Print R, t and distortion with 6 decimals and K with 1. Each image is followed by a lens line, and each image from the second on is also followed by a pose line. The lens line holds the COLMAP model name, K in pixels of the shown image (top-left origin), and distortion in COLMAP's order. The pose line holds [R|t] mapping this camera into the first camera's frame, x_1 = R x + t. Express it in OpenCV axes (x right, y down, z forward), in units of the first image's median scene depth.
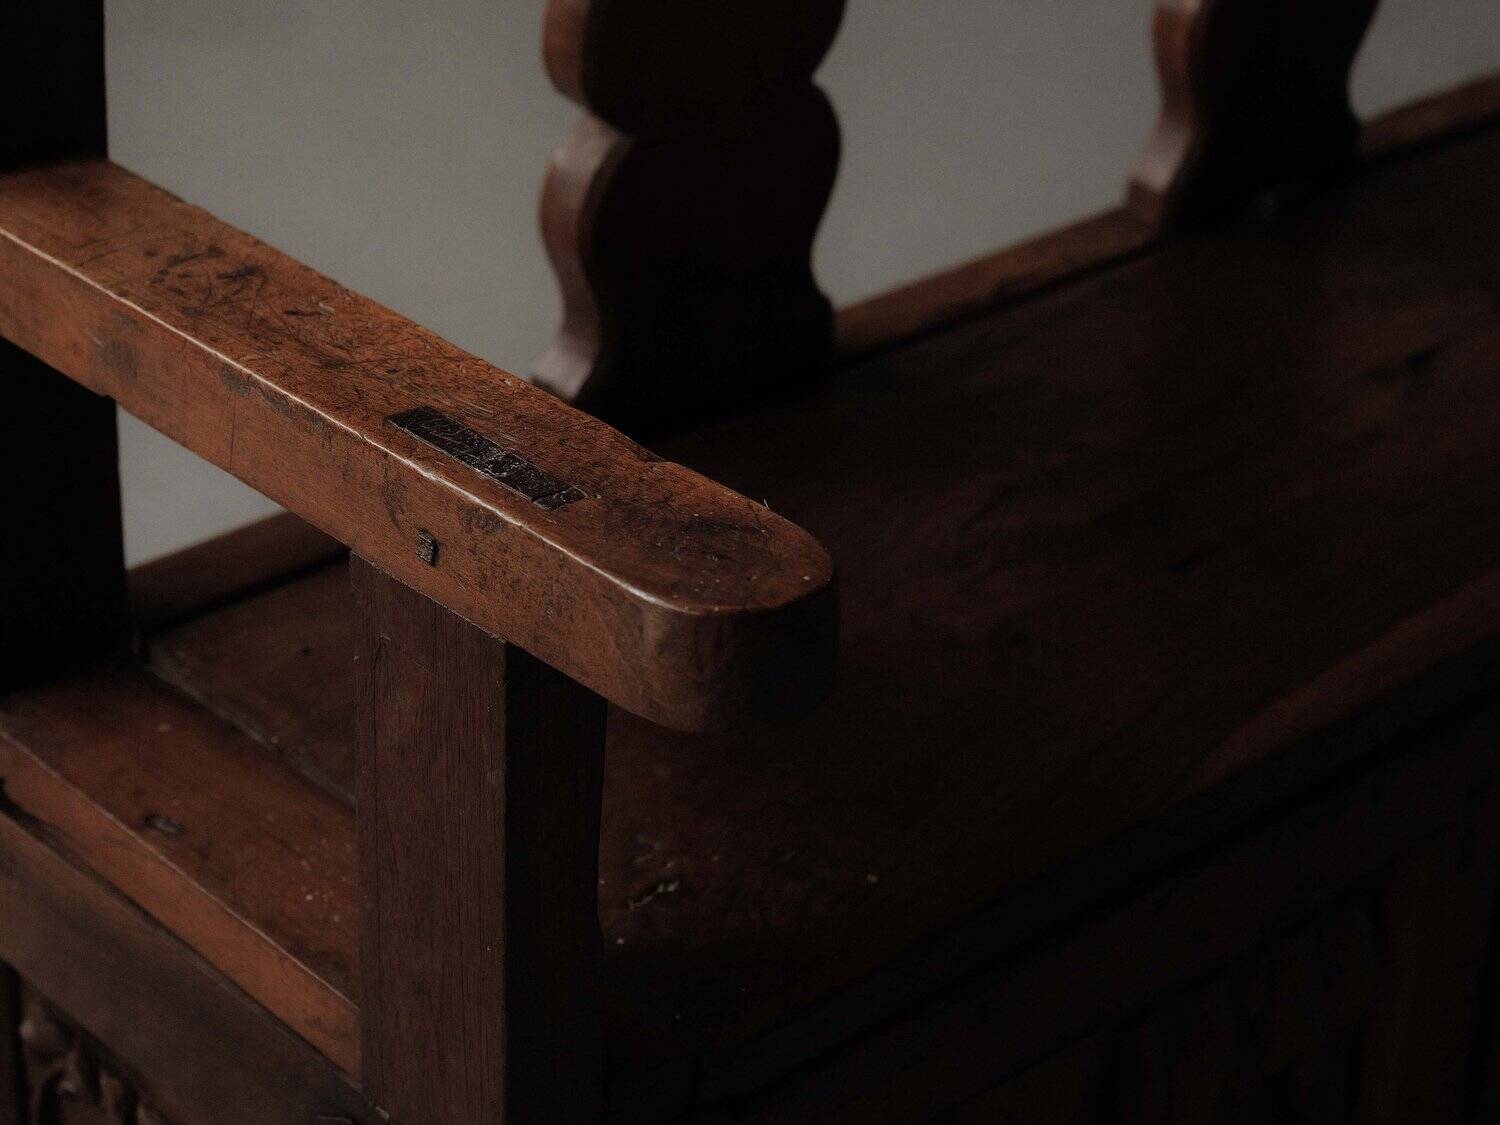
lens RADIAL K [[2594.9, 0, 750.0], [0, 2594.9, 562.5], [0, 0, 1]] dist [-0.053283, 0.139560]
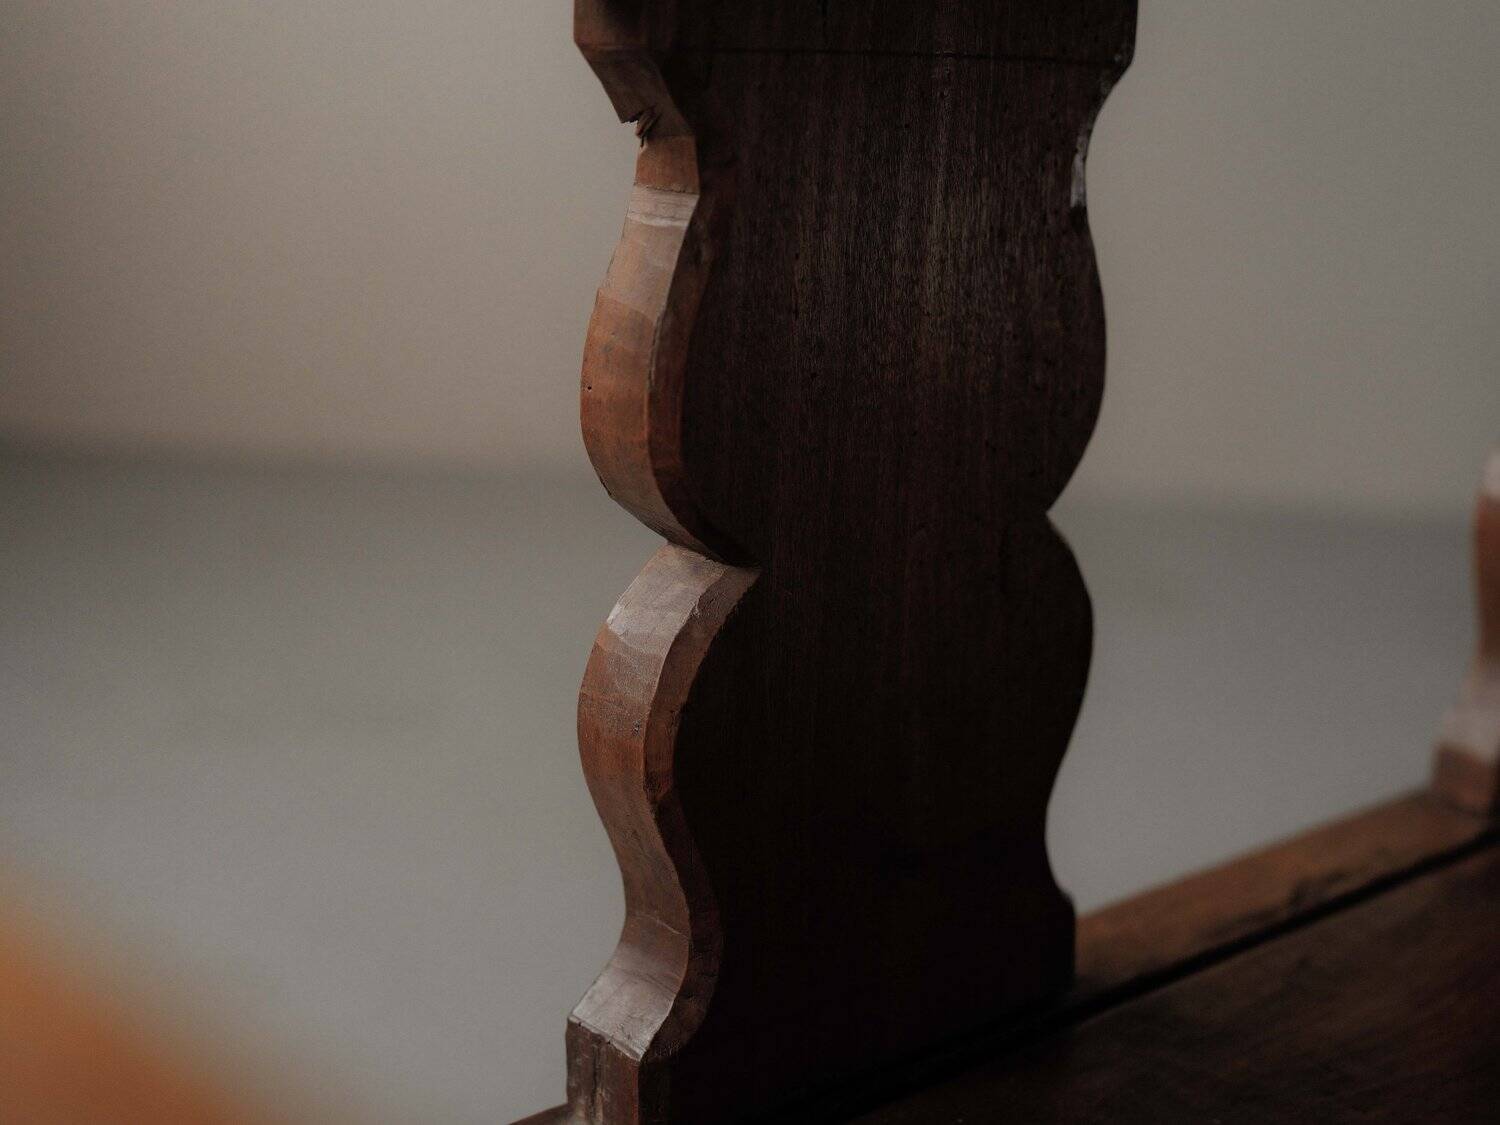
lens RADIAL K [[2594.9, 0, 750.0], [0, 2594.9, 562.5], [0, 0, 1]] dist [-0.053283, 0.139560]
pose [[0.999395, -0.007010, -0.034055, -0.023647], [-0.001835, 0.967470, -0.252979, -0.025625], [0.034720, 0.252889, 0.966872, 0.419509]]
